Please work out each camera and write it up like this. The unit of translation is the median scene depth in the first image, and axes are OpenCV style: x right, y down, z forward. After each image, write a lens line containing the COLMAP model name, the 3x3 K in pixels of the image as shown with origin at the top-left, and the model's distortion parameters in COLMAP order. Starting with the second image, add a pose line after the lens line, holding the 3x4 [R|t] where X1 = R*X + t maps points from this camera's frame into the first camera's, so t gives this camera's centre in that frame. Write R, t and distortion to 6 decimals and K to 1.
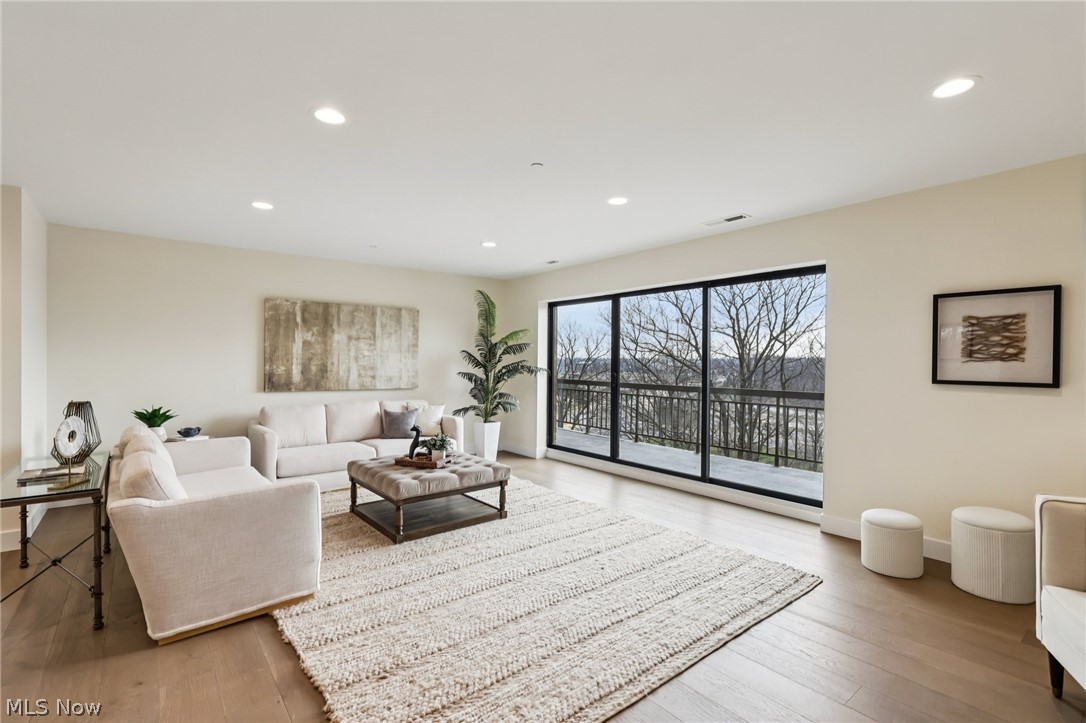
lens RADIAL K [[502.5, 0, 531.3], [0, 502.5, 360.4], [0, 0, 1]] dist [-0.001416, -0.001036]
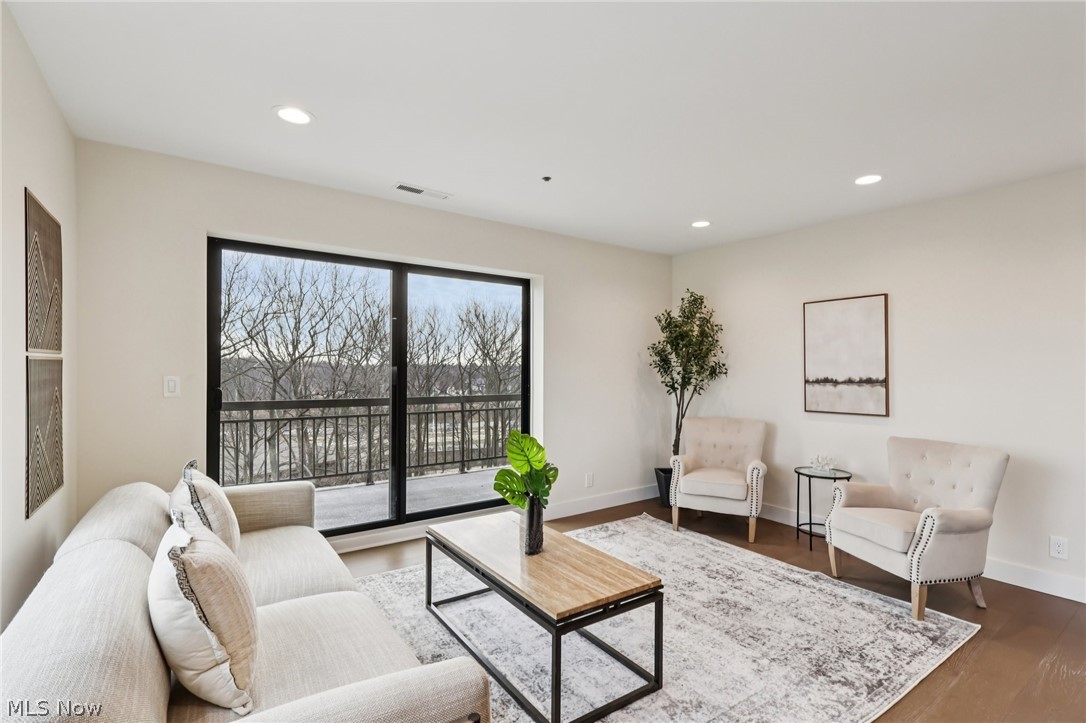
lens RADIAL K [[502.5, 0, 539.0], [0, 502.5, 370.1], [0, 0, 1]] dist [-0.001416, -0.001036]
pose [[0.060996, -0.009999, 0.998088, -0.509904], [-0.011341, 0.999878, 0.010710, -0.003508], [-0.998074, -0.011973, 0.060875, 0.924032]]
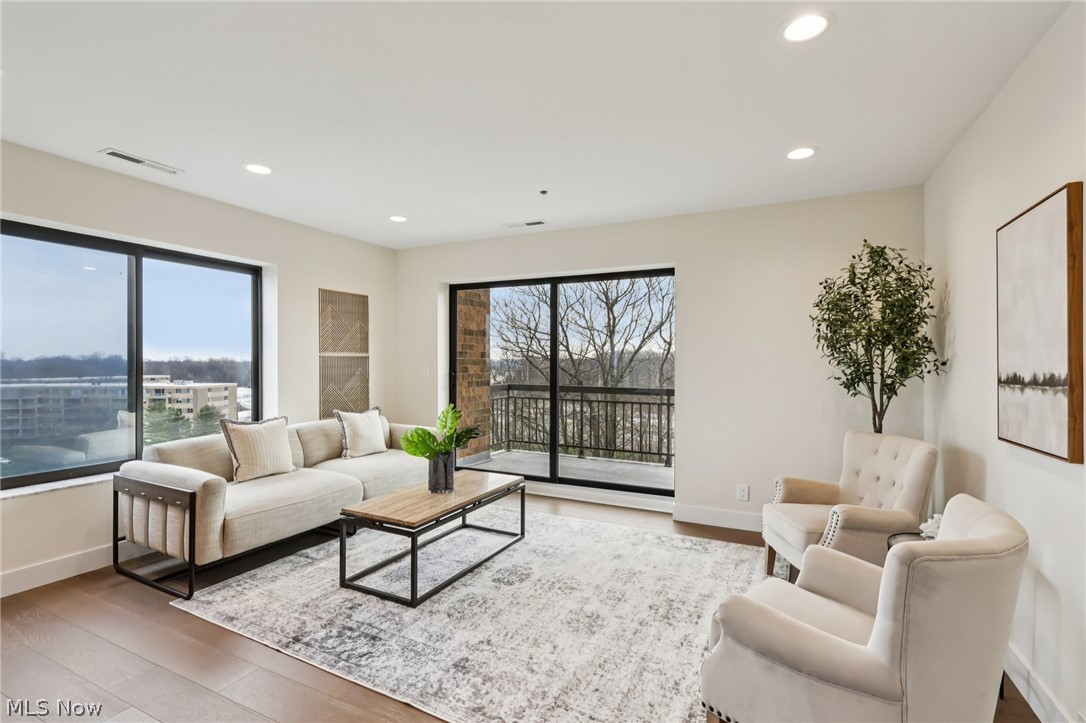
lens RADIAL K [[502.5, 0, 542.5], [0, 502.5, 359.8], [0, 0, 1]] dist [-0.001416, -0.001036]
pose [[0.904629, -0.001301, 0.426198, -0.114891], [-0.000173, 0.999994, 0.003421, 0.000203], [-0.426199, -0.003169, 0.904624, 0.155919]]
